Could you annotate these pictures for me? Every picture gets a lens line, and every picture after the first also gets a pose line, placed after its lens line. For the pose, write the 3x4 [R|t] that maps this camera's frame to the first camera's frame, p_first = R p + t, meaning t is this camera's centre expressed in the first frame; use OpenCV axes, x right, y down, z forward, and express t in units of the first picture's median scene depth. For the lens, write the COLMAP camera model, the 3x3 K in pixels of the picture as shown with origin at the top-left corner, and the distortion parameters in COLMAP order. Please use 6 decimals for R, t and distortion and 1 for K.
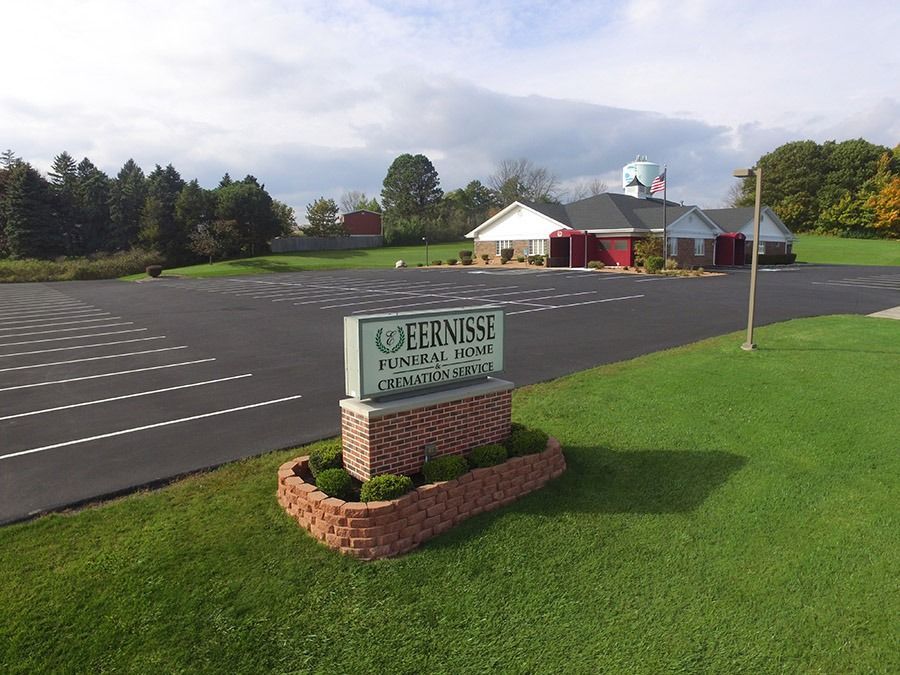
lens RADIAL K [[636.5, 0, 450.0], [0, 636.5, 337.5], [0, 0, 1]] dist [-0.131941, 0.127087]
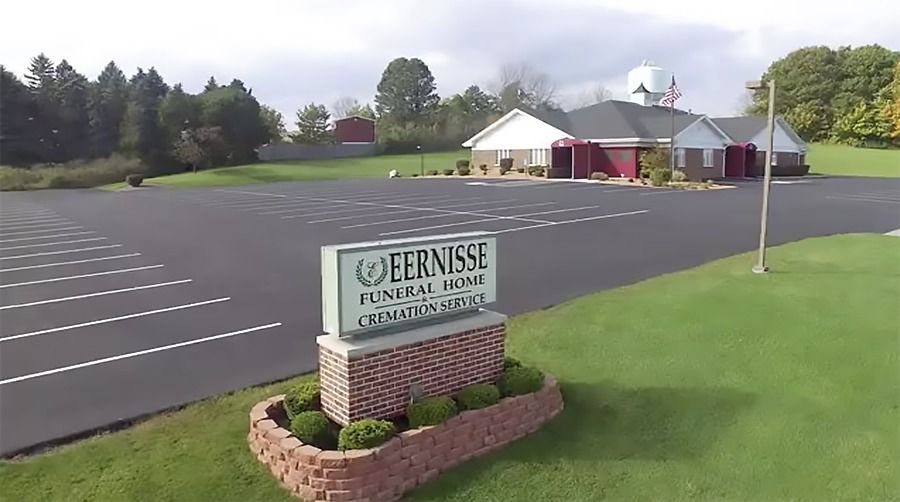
lens RADIAL K [[666.0, 0, 450.0], [0, 666.0, 251.0], [0, 0, 1]] dist [-0.130121, 0.122818]
pose [[0.999978, 0.004514, 0.004767, 0.001451], [-0.004526, 0.999987, 0.002447, -0.003047], [-0.004756, -0.002468, 0.999986, 0.004183]]
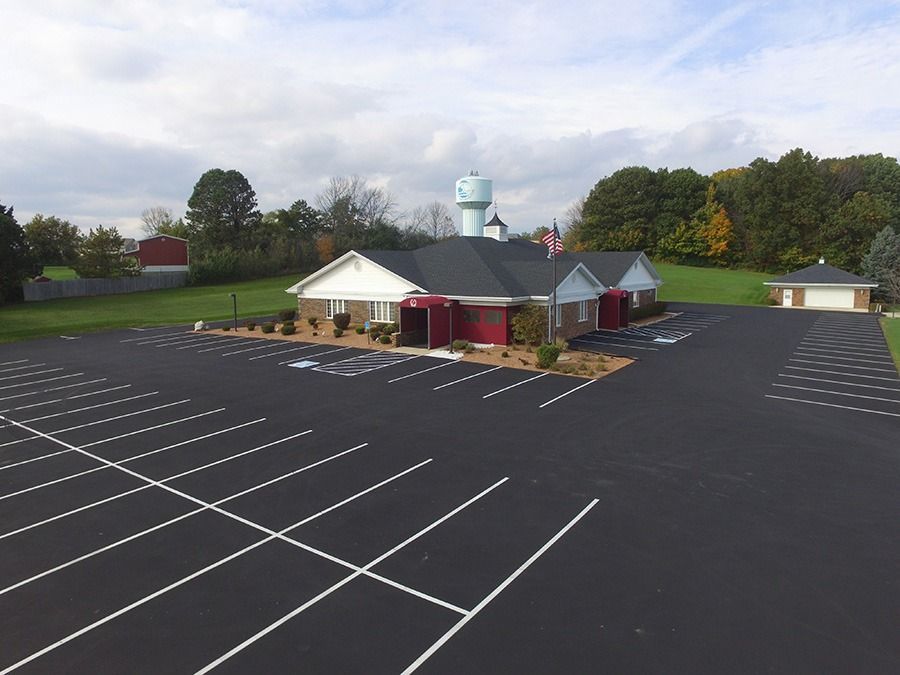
lens RADIAL K [[636.5, 0, 450.0], [0, 636.5, 337.5], [0, 0, 1]] dist [-0.131941, 0.127087]
pose [[0.965004, -0.026318, 0.260911, 0.015916], [0.028748, 0.999572, -0.005497, -0.098020], [-0.260655, 0.012806, 0.965347, 0.223133]]
